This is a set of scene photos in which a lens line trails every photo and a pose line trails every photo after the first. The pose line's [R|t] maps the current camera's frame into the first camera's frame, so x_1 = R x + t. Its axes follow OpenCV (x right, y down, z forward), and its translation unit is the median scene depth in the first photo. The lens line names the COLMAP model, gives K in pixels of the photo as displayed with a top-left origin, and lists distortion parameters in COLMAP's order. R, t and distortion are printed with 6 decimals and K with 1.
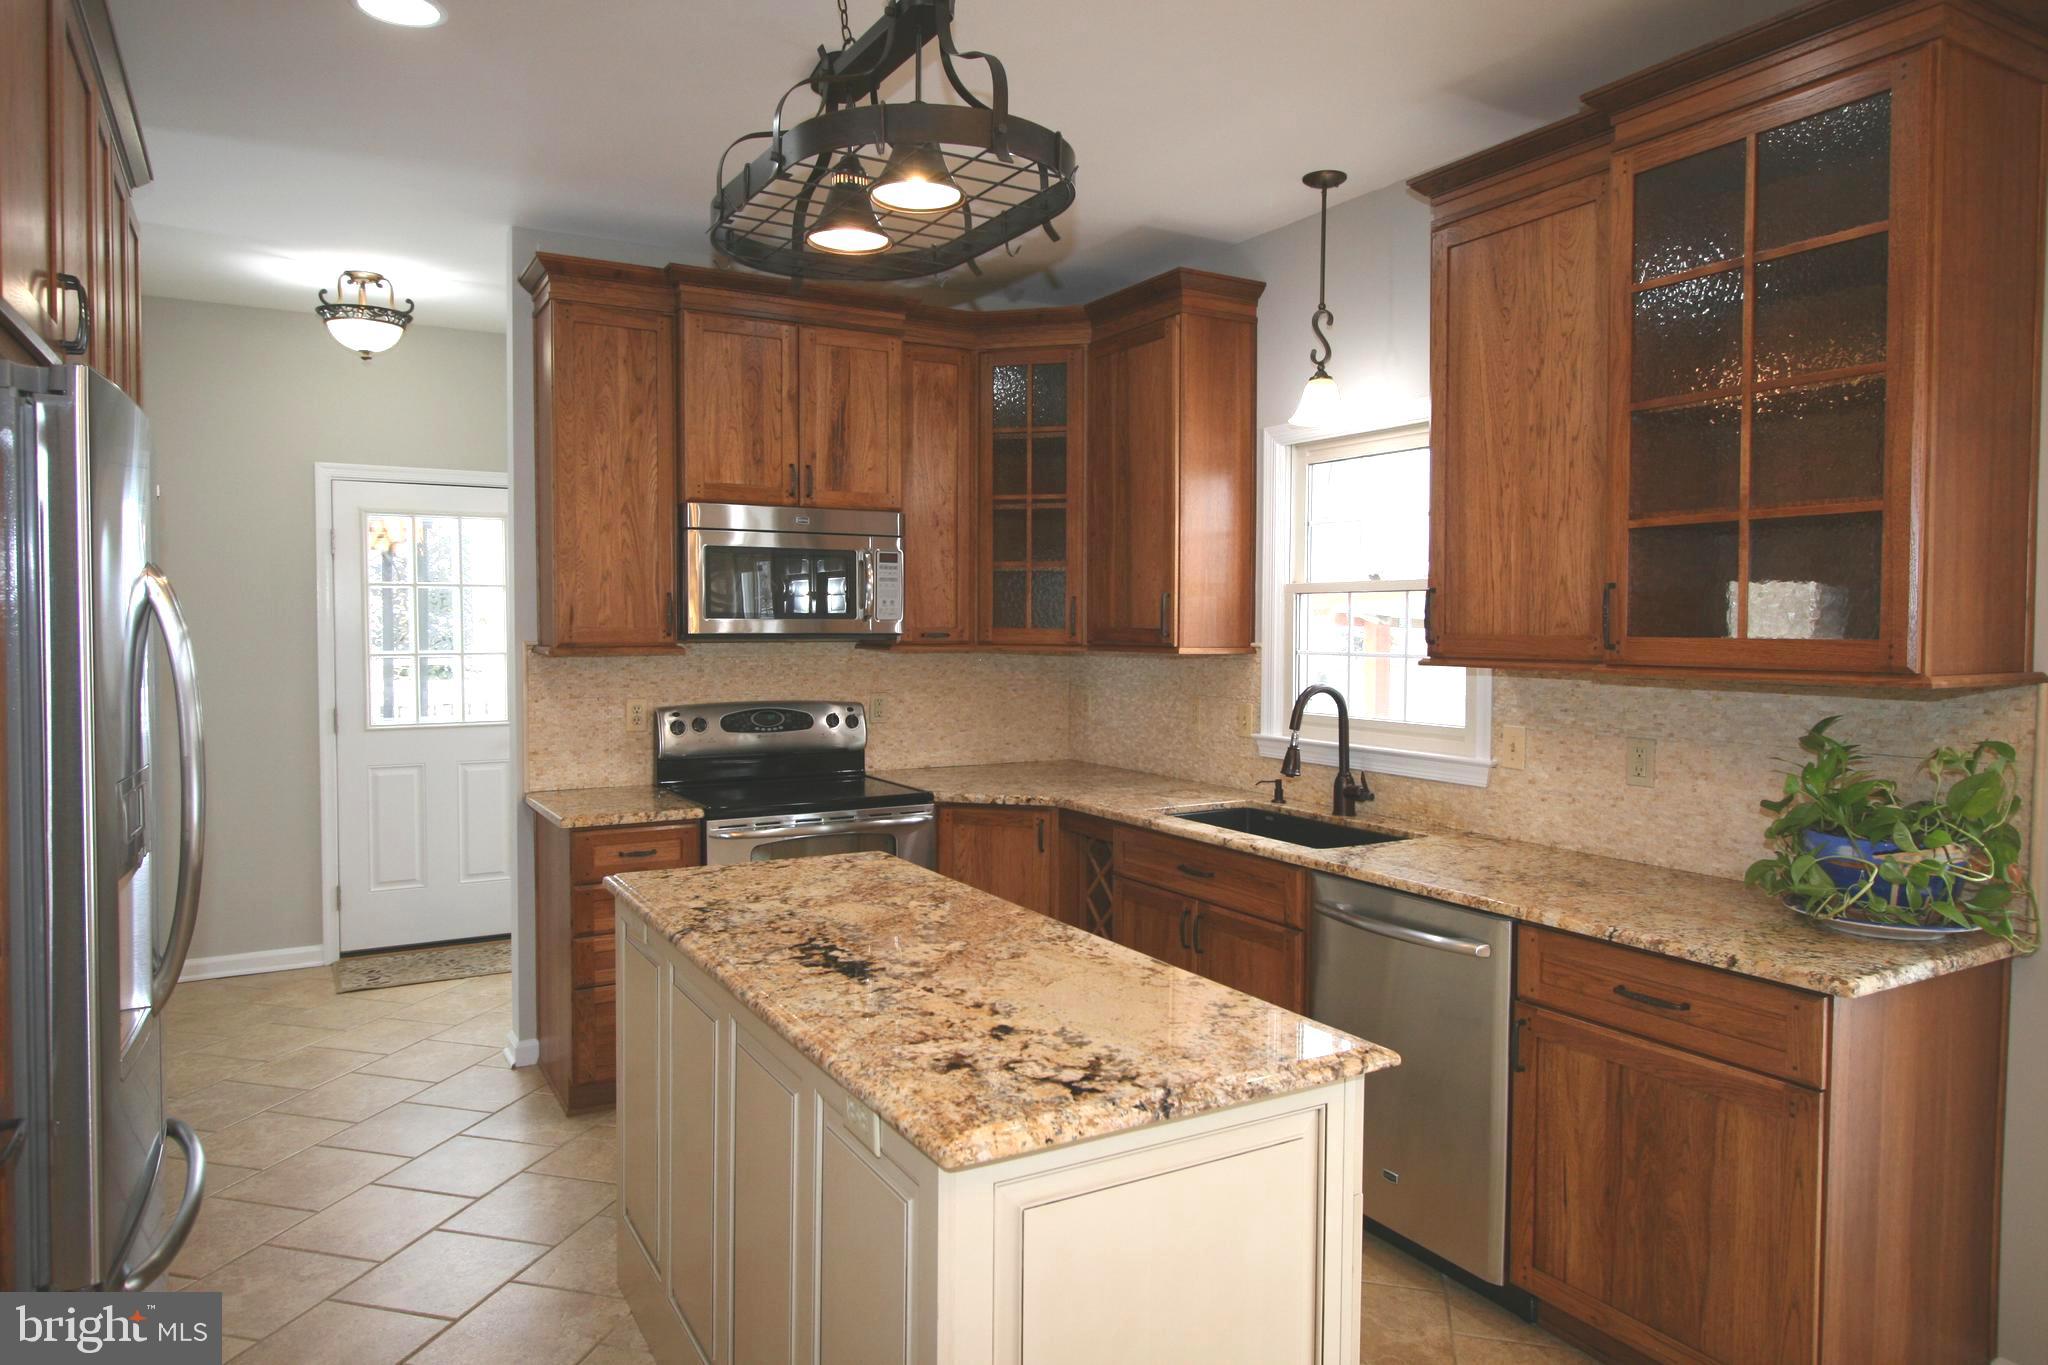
lens RADIAL K [[1280.0, 0, 1026.4], [0, 1280.0, 669.8], [0, 0, 1]] dist [-0.004156, 0.004378]
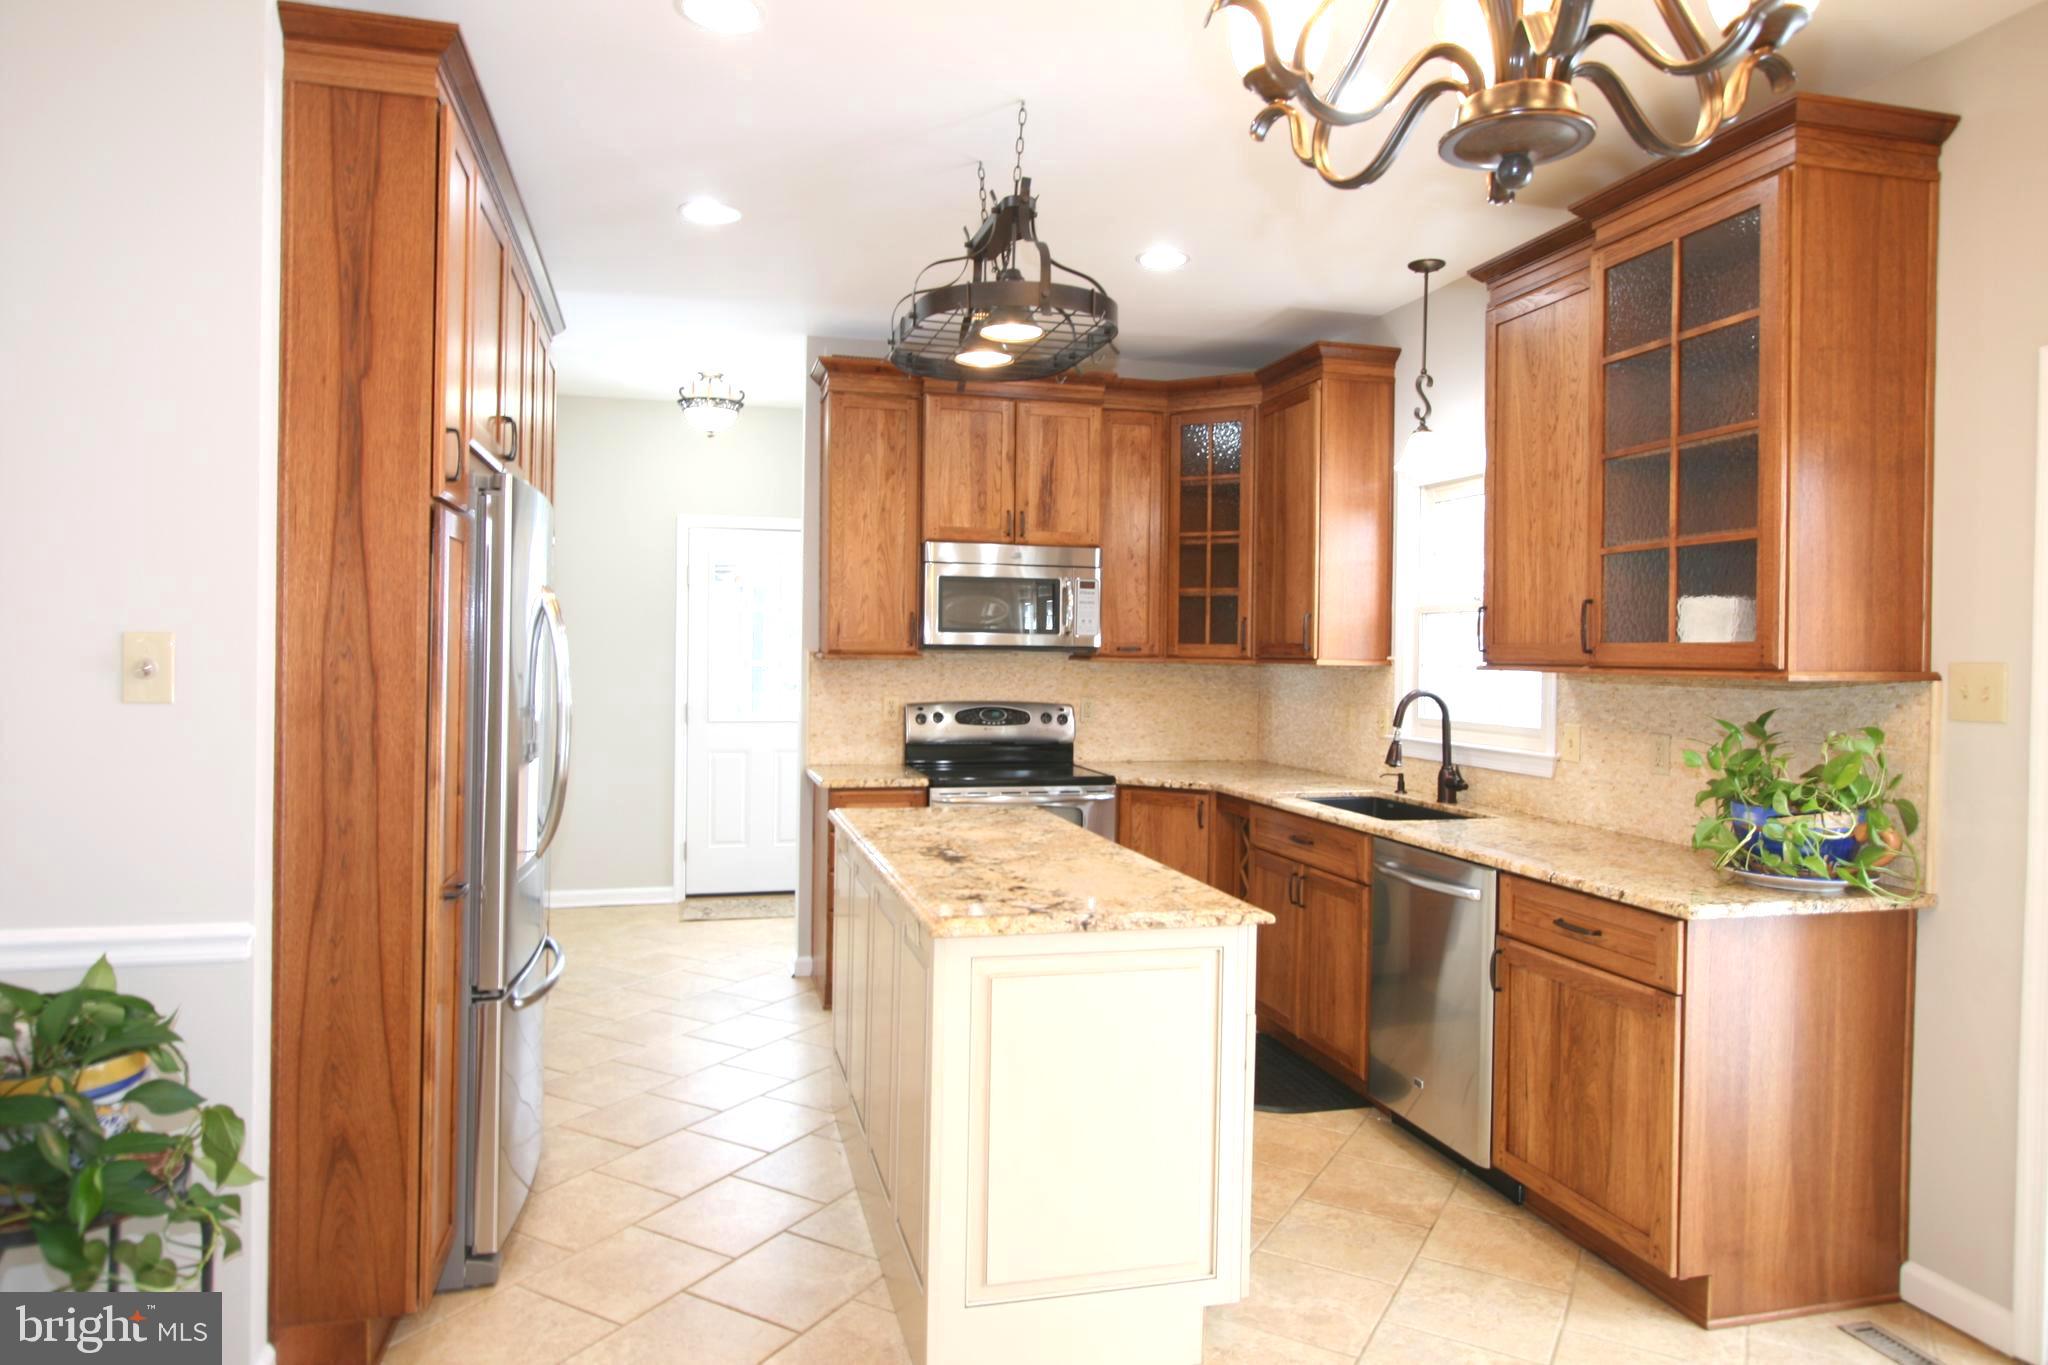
lens RADIAL K [[1267.6, 0, 1031.4], [0, 1267.6, 664.6], [0, 0, 1]] dist [-0.002037, 0.002301]
pose [[0.966588, 0.012011, -0.256055, 0.193487], [-0.019611, 0.999439, -0.027151, 0.029110], [0.255585, 0.031265, 0.966281, -0.235401]]
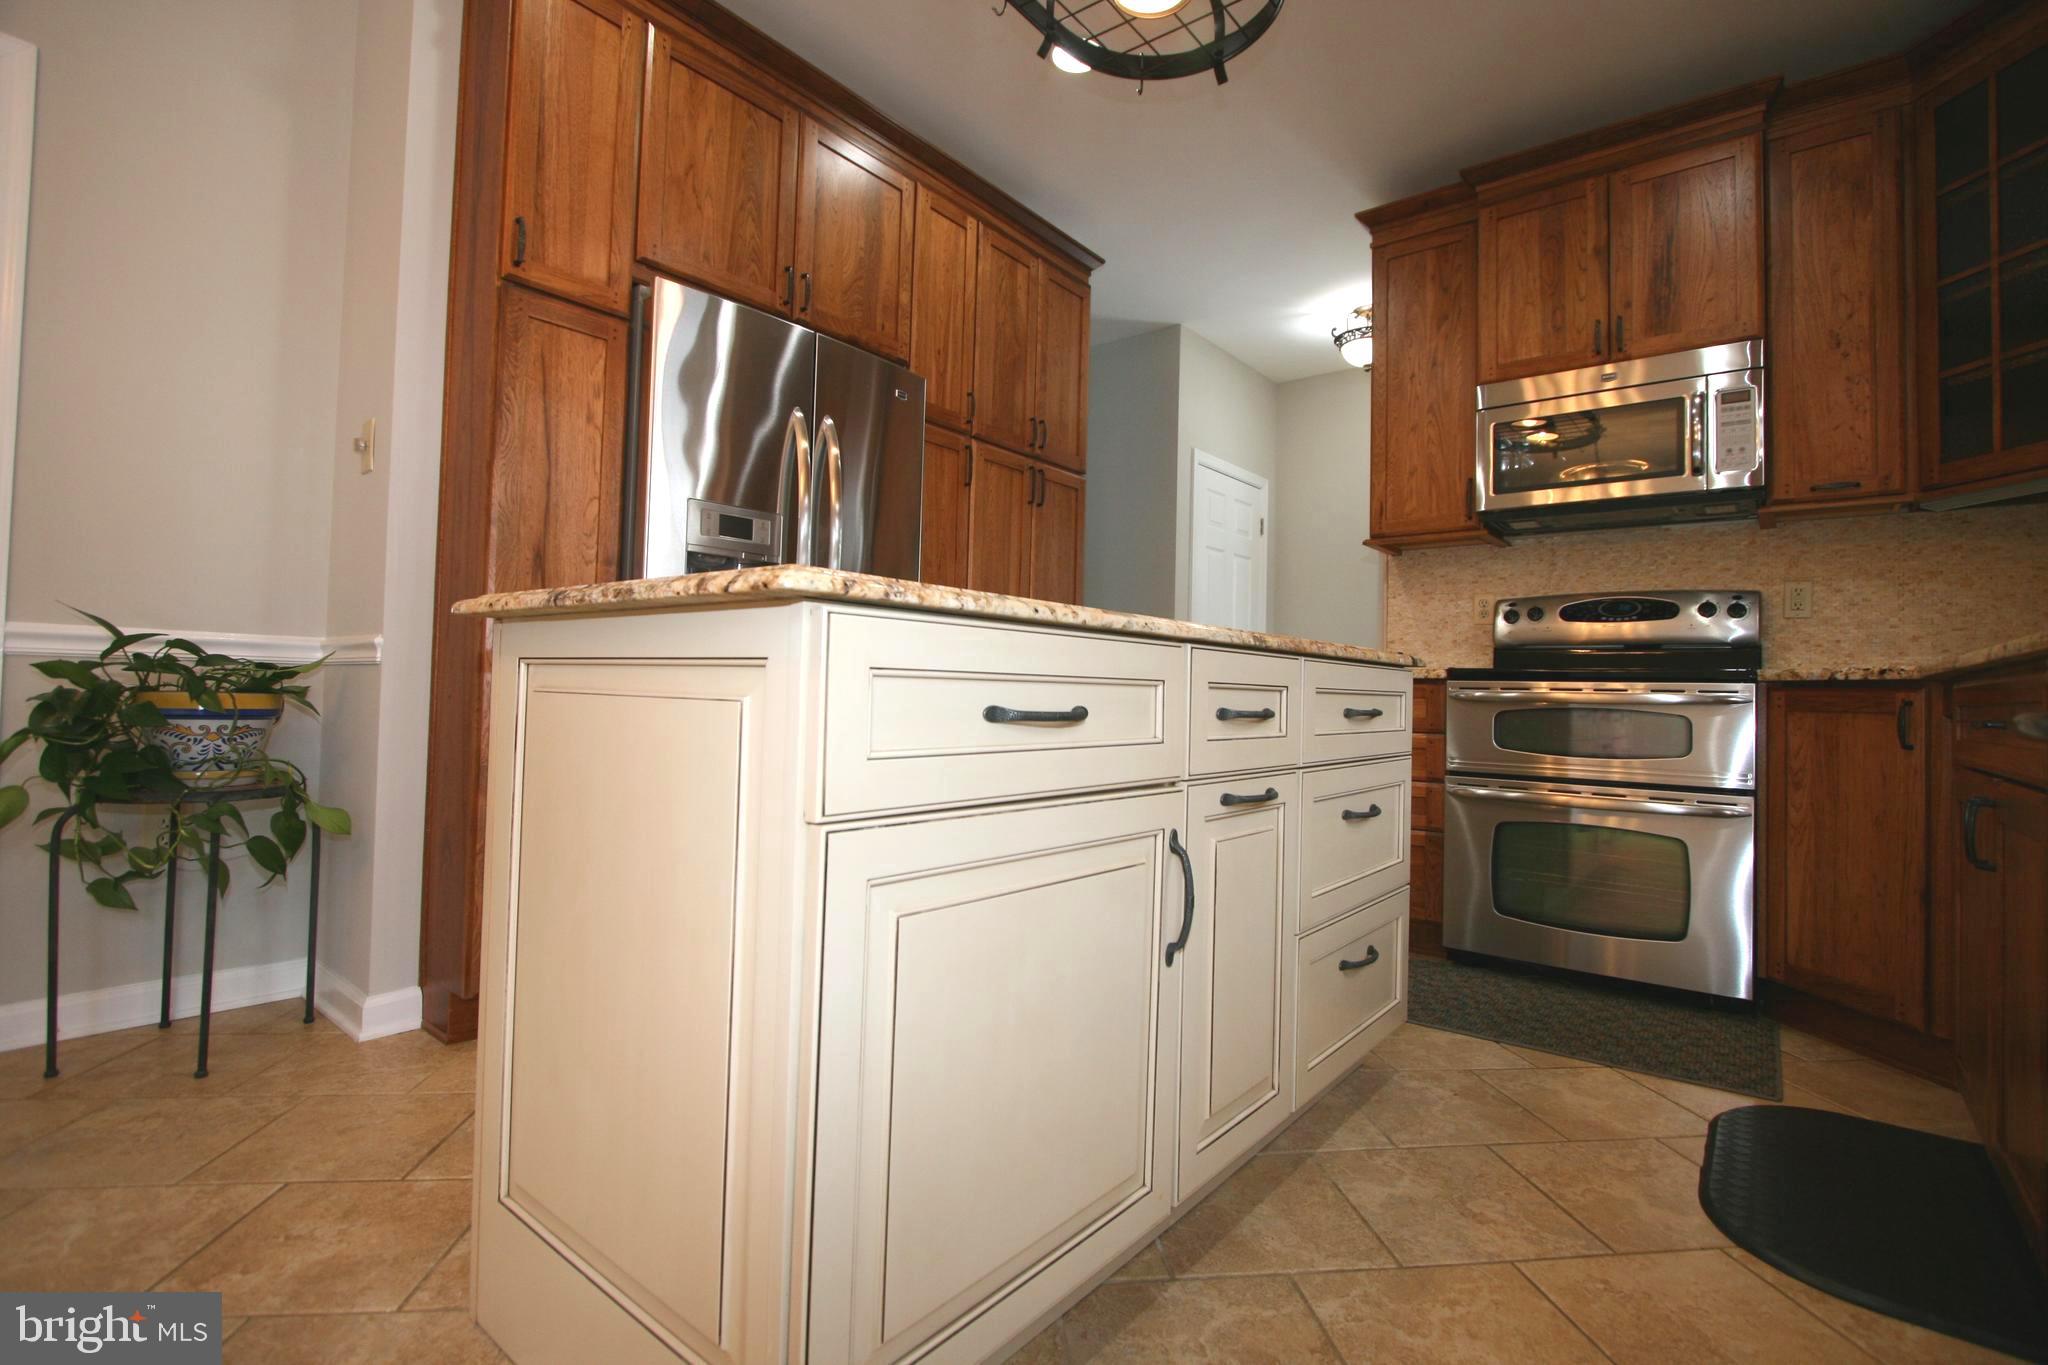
lens RADIAL K [[944.7, 0, 1036.2], [0, 944.7, 664.5], [0, 0, 1]] dist [-0.009608, -0.000839]
pose [[0.363945, -0.022407, -0.931151, 0.366595], [-0.057458, 0.997266, -0.046456, 0.176465], [0.929646, 0.070410, 0.361663, 0.470963]]
